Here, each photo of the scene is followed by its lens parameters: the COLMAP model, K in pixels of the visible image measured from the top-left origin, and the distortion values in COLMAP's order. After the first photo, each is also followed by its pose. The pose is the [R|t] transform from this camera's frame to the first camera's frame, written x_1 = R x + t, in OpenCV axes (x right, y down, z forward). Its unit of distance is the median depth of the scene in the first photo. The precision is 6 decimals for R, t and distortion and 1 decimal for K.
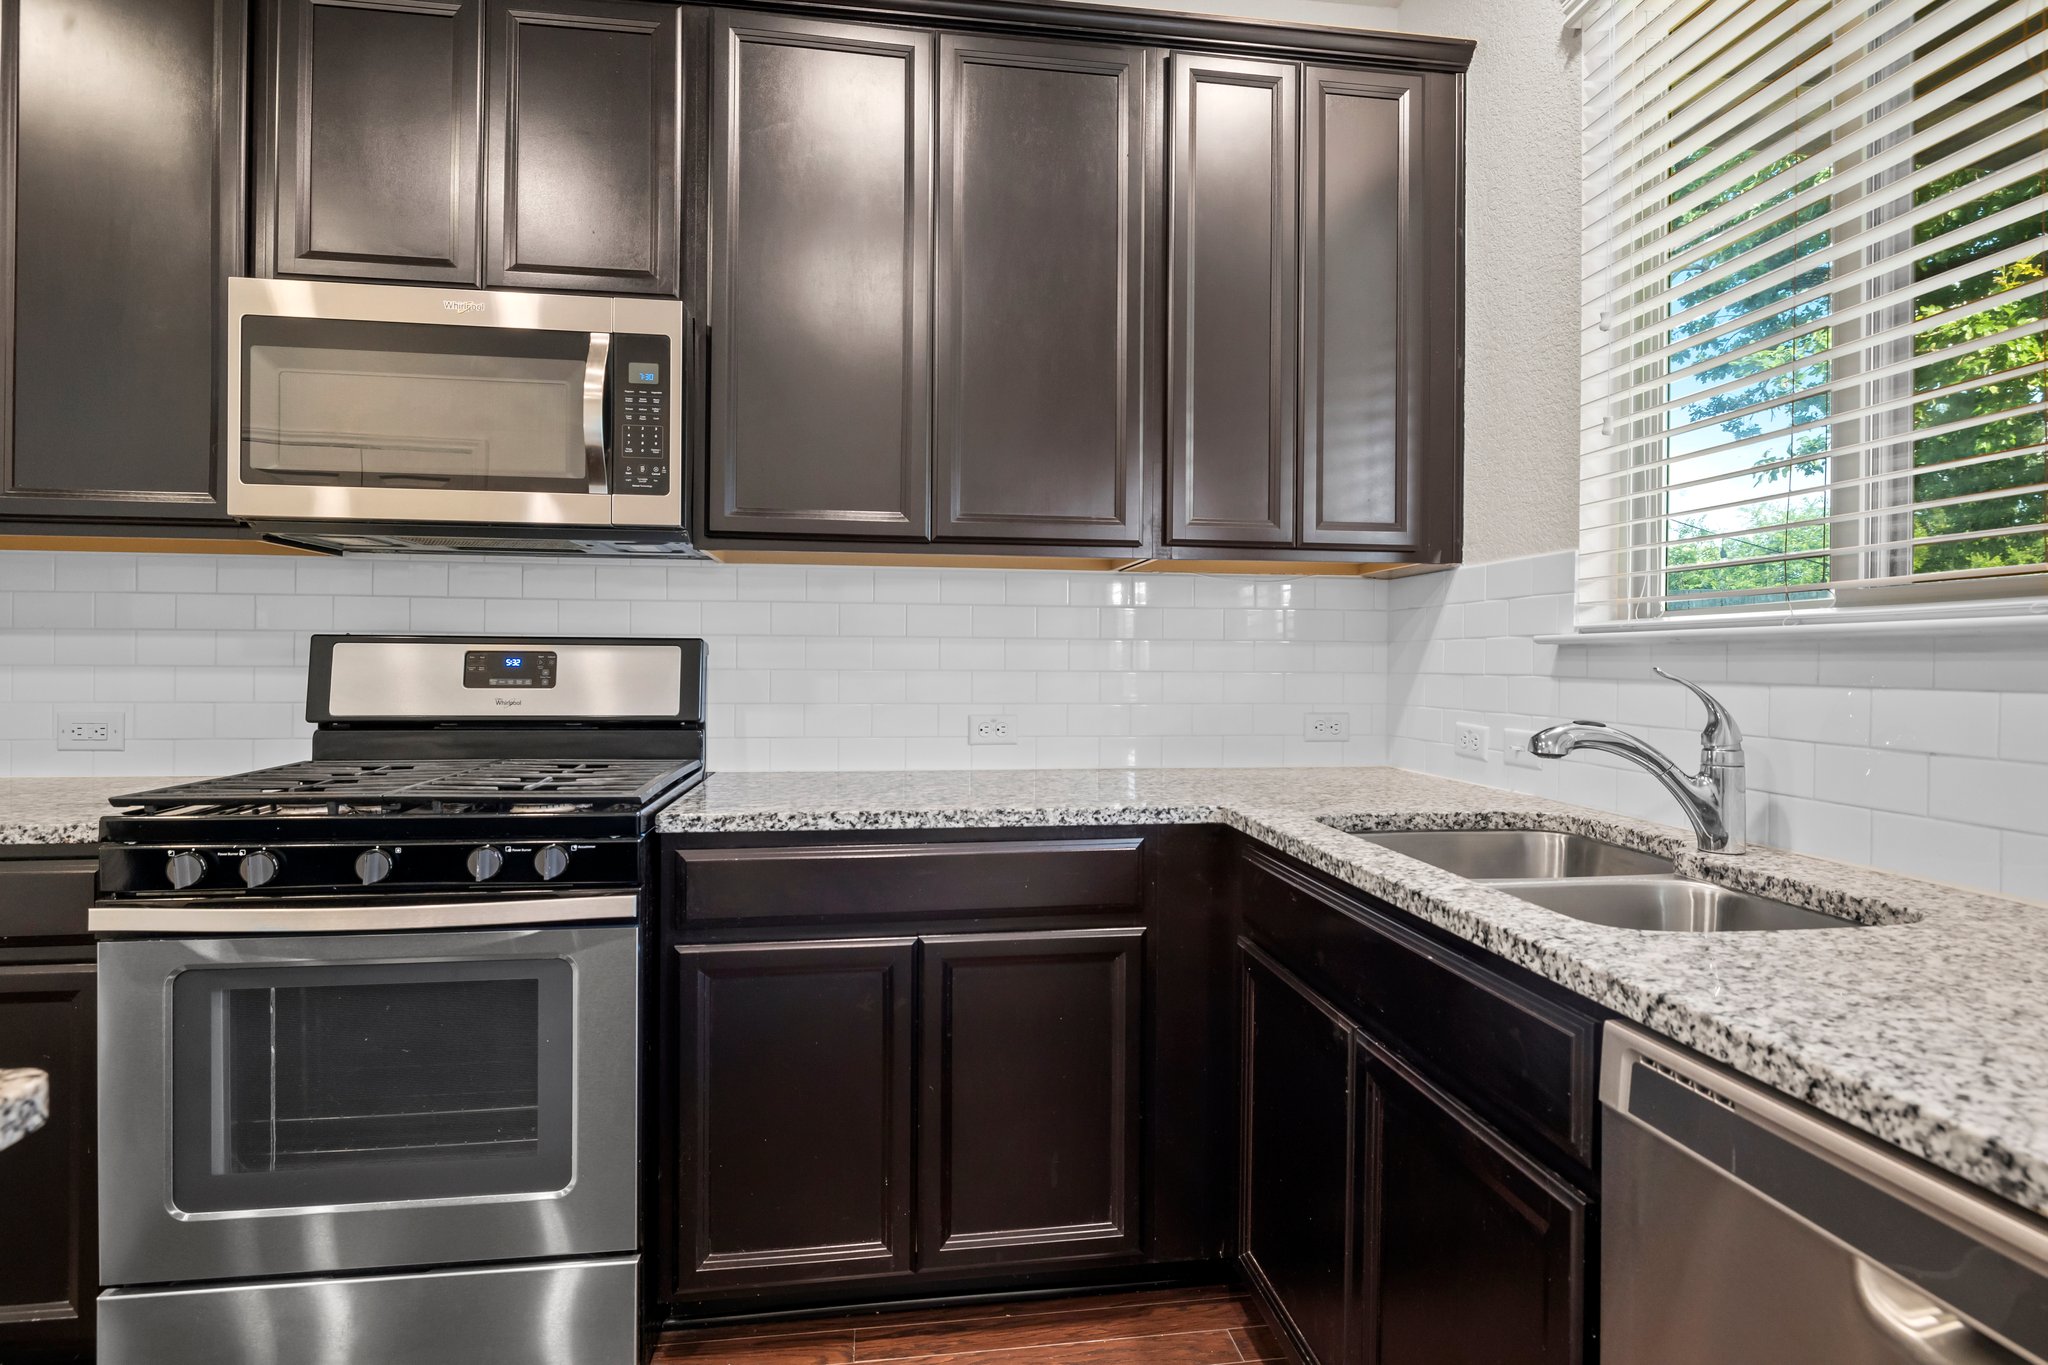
lens RADIAL K [[1027.0, 0, 1032.6], [0, 1027.0, 666.2], [0, 0, 1]] dist [-0.005036, 0.000150]
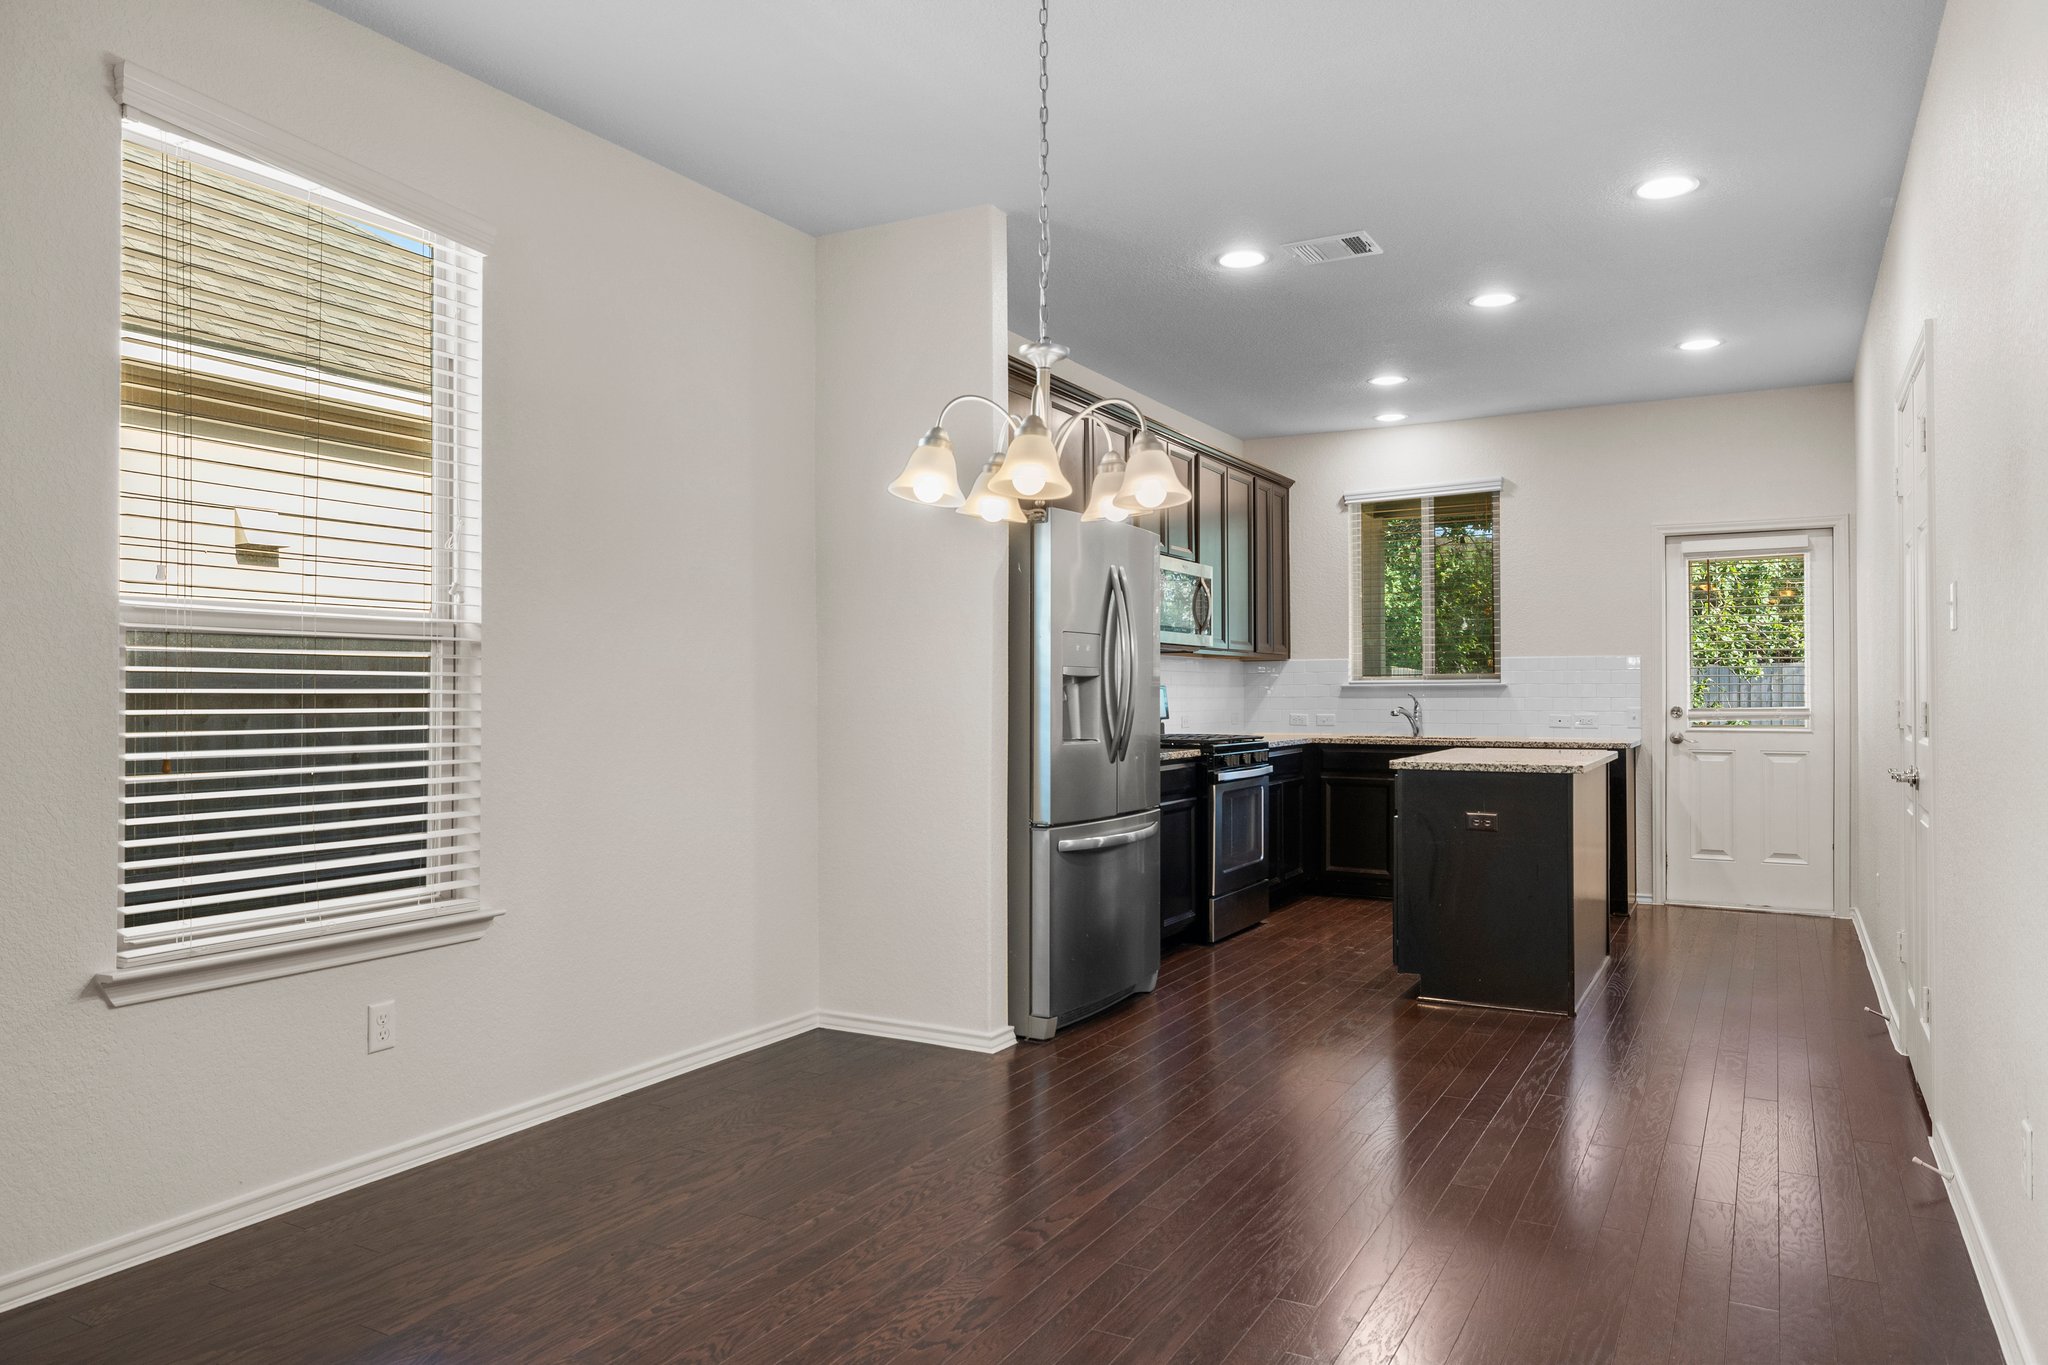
lens RADIAL K [[1348.3, 0, 1020.6], [0, 1348.3, 683.1], [0, 0, 1]] dist [0.001937, 0.001355]
pose [[0.604422, -0.001957, 0.796662, -3.763252], [0.010281, 0.999933, -0.005344, -0.024056], [-0.796598, 0.011420, 0.604402, -0.850294]]
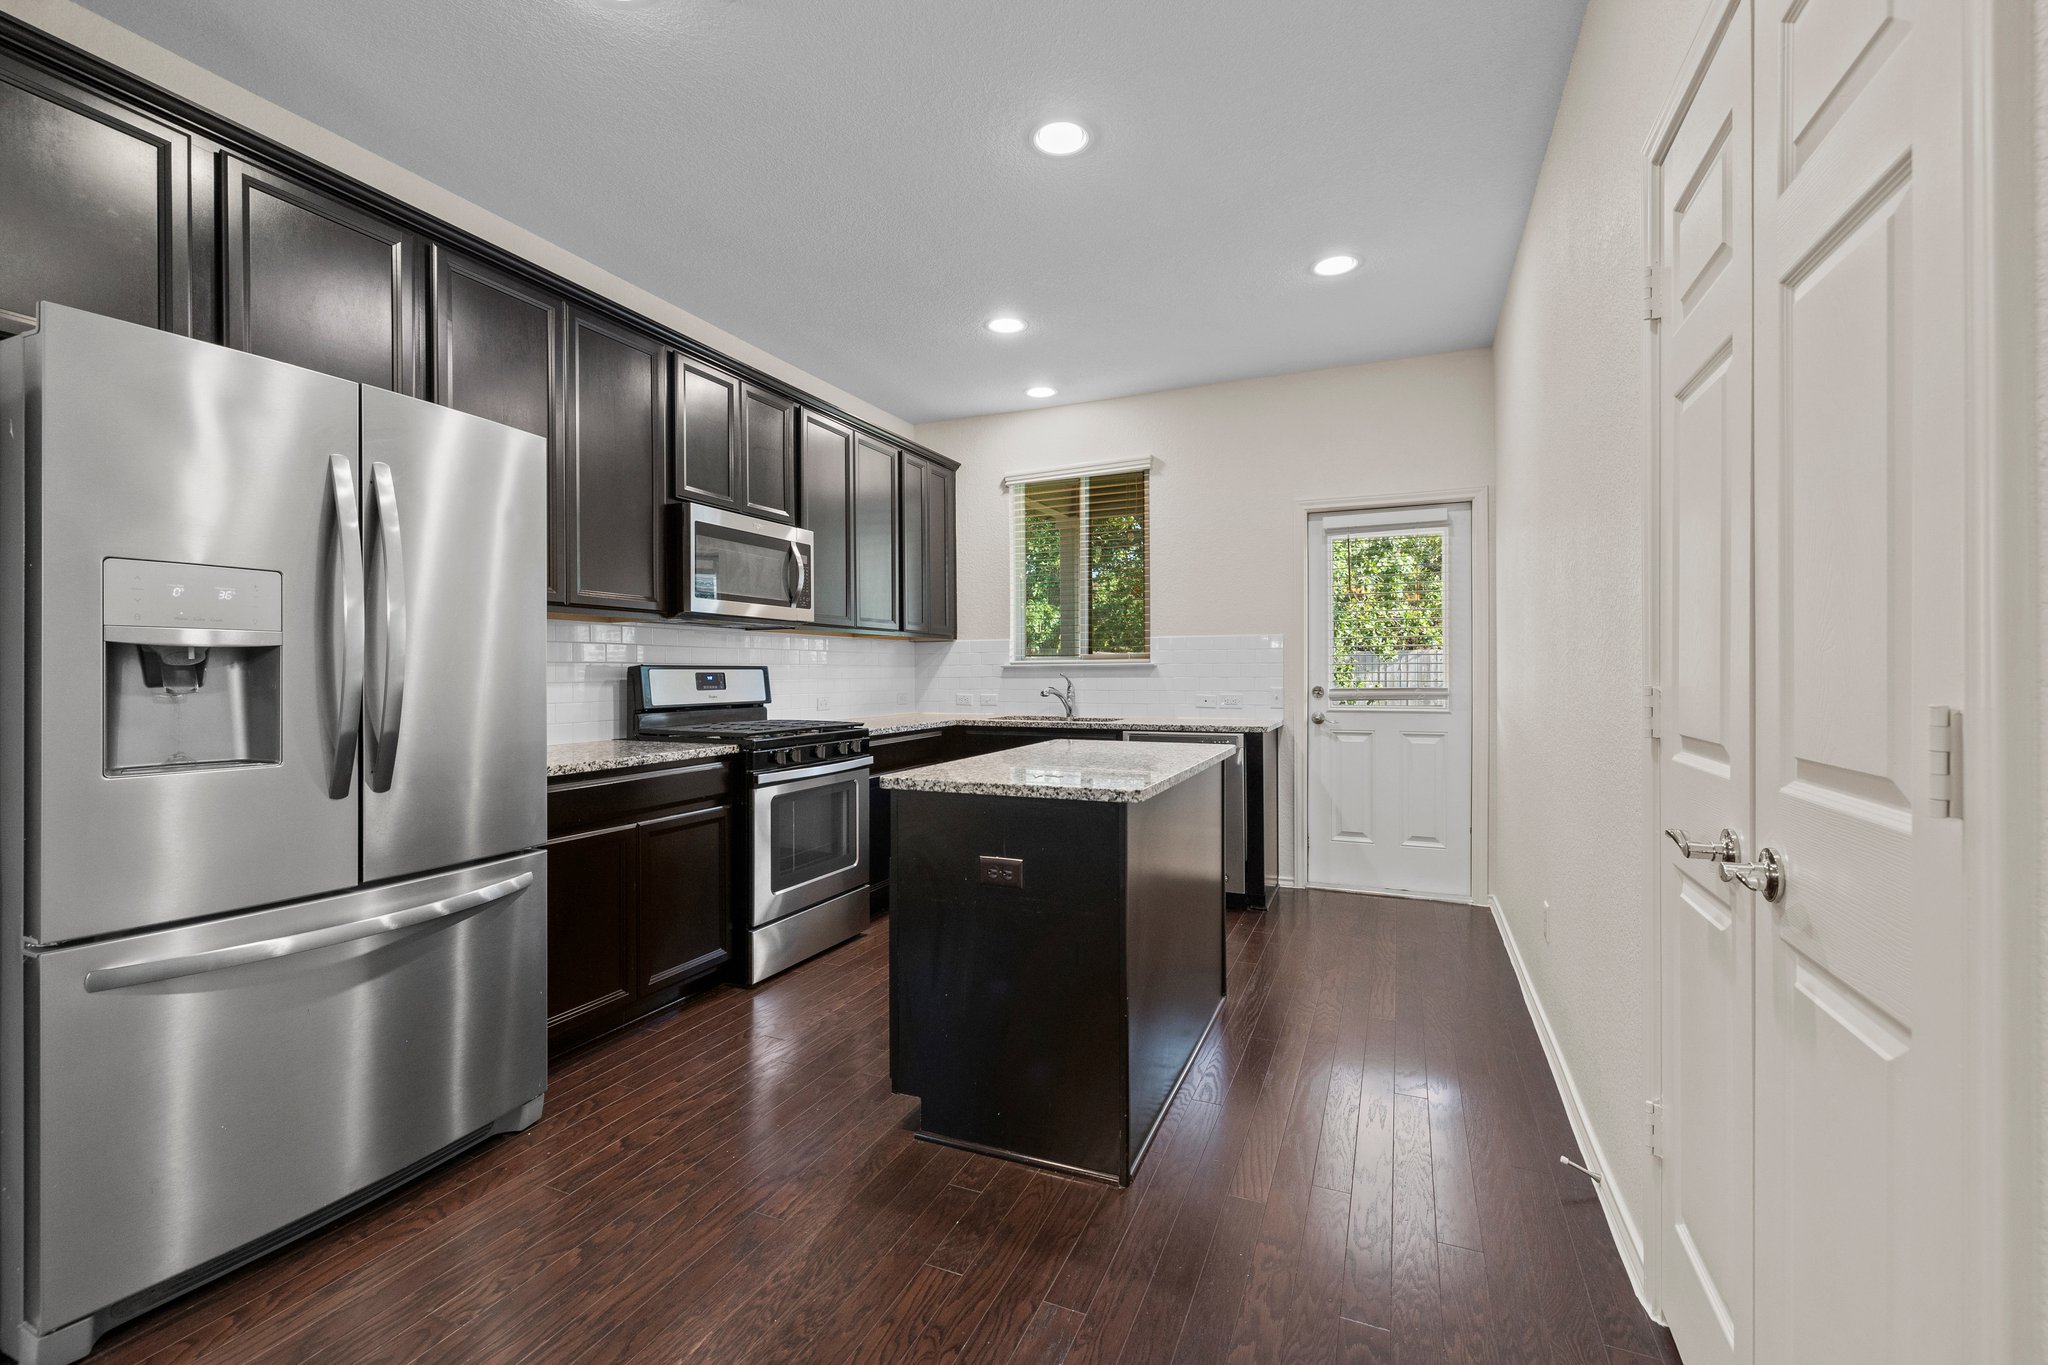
lens RADIAL K [[868.4, 0, 1020.9], [0, 868.4, 673.5], [0, 0, 1]] dist [-0.002659, -0.000390]
pose [[0.523684, -0.010321, 0.851850, -1.962783], [0.012222, 0.999915, 0.004601, -0.015258], [-0.851825, 0.008001, 0.523766, -0.561078]]
